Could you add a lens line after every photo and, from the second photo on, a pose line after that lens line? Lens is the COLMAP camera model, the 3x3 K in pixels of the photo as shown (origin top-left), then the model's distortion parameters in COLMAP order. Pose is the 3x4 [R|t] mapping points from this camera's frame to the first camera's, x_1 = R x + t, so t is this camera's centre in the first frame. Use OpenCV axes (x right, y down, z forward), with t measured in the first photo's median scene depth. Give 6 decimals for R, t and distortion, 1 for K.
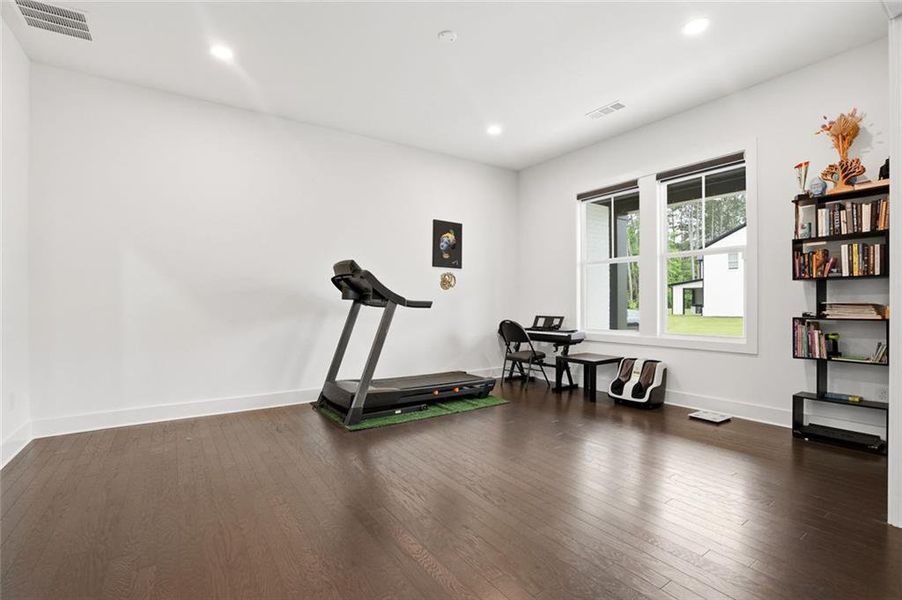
lens RADIAL K [[426.3, 0, 446.9], [0, 426.3, 303.5], [0, 0, 1]] dist [-0.045508, 0.000296]
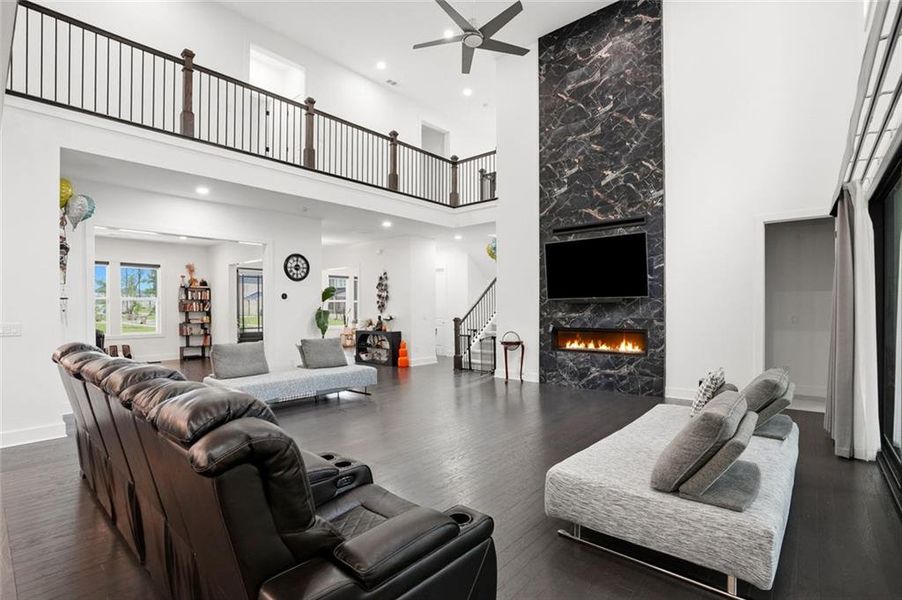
lens RADIAL K [[419.7, 0, 450.7], [0, 419.7, 313.3], [0, 0, 1]] dist [-0.045991, -0.000755]
pose [[-0.274832, -0.002946, 0.961488, -2.908066], [0.010972, 0.999921, 0.006200, -0.044016], [-0.961430, 0.012253, -0.274777, -0.144570]]
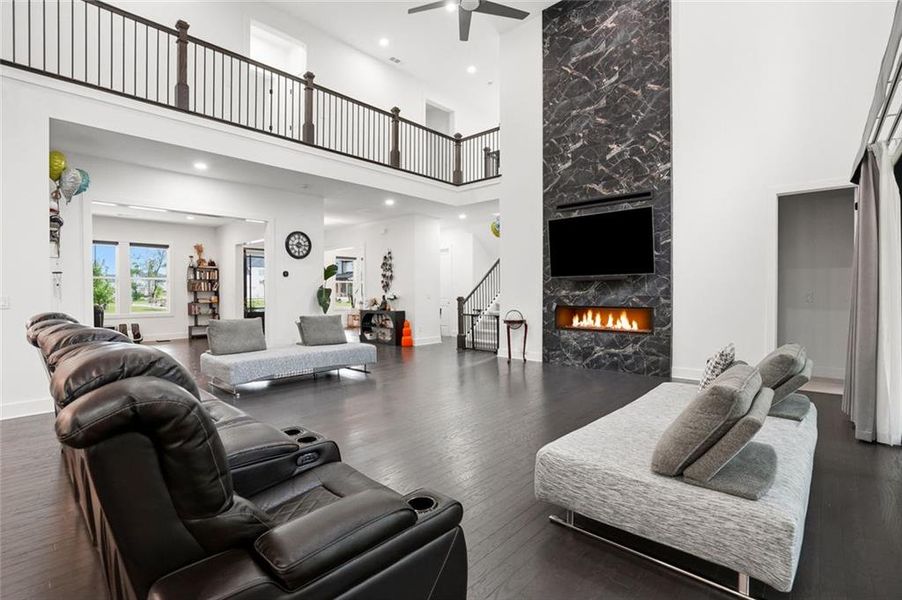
lens RADIAL K [[409.4, 0, 451.0], [0, 409.4, 300.0], [0, 0, 1]] dist [-0.042411, 0.001444]
pose [[-0.249303, -0.009260, 0.968381, -2.841890], [0.008697, 0.999893, 0.011800, -0.008451], [-0.968387, 0.011364, -0.249195, -0.216929]]
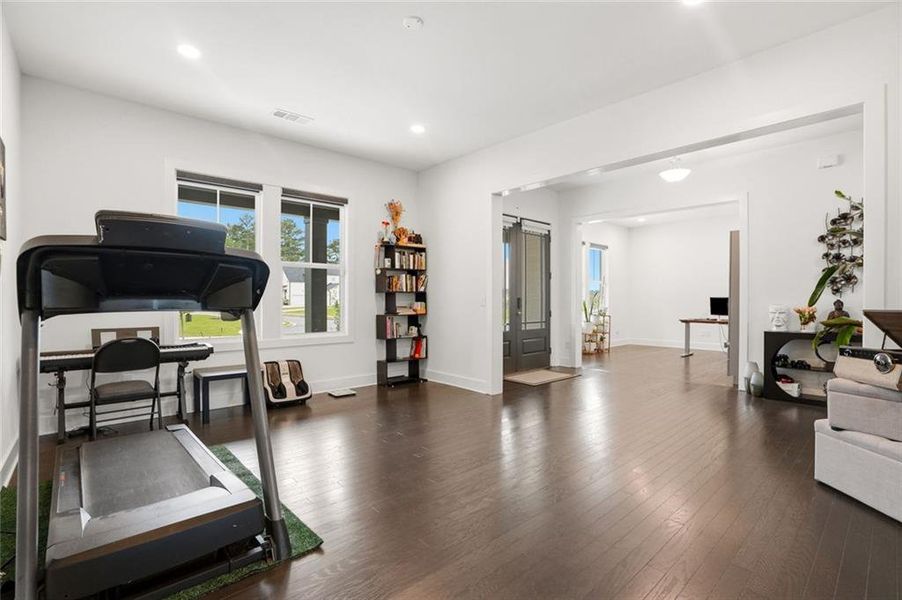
lens RADIAL K [[426.3, 0, 446.9], [0, 426.3, 303.5], [0, 0, 1]] dist [-0.045508, 0.000296]
pose [[-0.159803, 0.001731, 0.987147, -0.890272], [0.007174, 0.999974, -0.000592, -0.009247], [-0.987123, 0.006987, -0.159811, 1.050983]]
